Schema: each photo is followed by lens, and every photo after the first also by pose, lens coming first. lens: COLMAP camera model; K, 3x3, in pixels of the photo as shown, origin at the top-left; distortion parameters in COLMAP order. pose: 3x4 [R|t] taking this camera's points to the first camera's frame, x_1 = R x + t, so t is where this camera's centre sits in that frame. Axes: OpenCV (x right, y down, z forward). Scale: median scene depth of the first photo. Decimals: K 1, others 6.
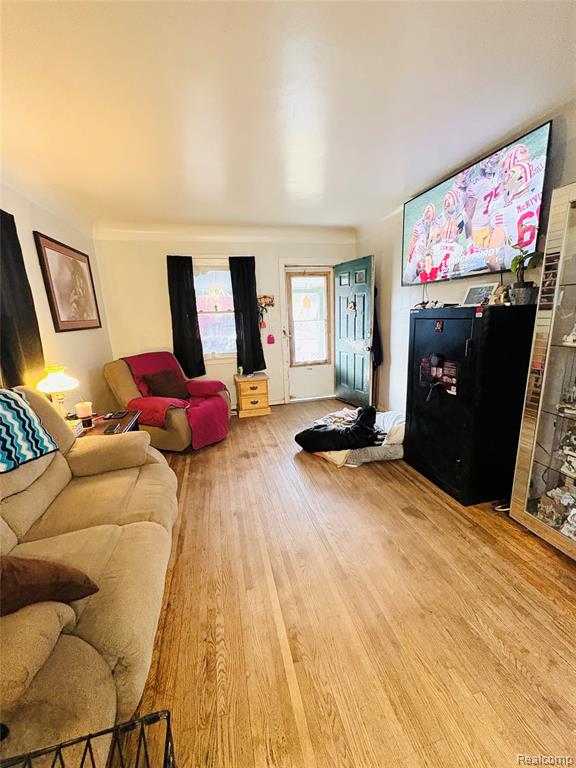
lens RADIAL K [[305.8, 0, 288.0], [0, 305.8, 384.0], [0, 0, 1]] dist [-0.001484, 0.000020]
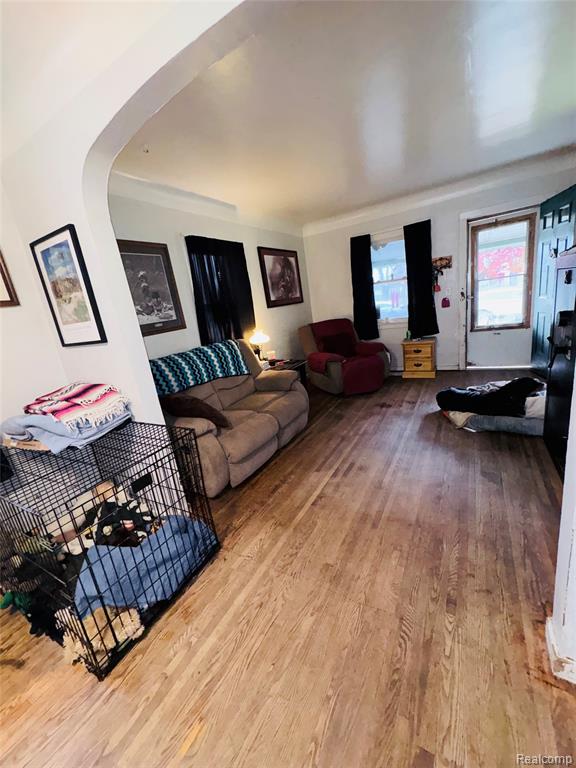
lens RADIAL K [[305.8, 0, 288.0], [0, 305.8, 384.0], [0, 0, 1]] dist [-0.001484, 0.000020]
pose [[0.724896, 0.115624, -0.679085, 0.298036], [-0.045638, 0.991708, 0.120135, 0.019594], [0.687345, -0.056093, 0.724162, -0.077579]]
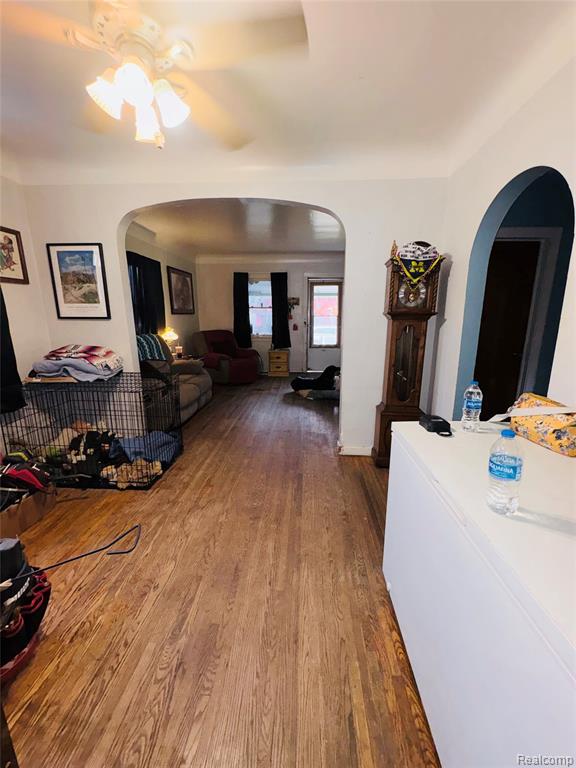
lens RADIAL K [[305.8, 0, 288.0], [0, 305.8, 384.0], [0, 0, 1]] dist [-0.001484, 0.000020]
pose [[0.955152, 0.102594, -0.277775, 0.382626], [-0.101783, 0.994655, 0.017380, 0.115999], [0.278073, 0.011672, 0.960489, -0.472994]]
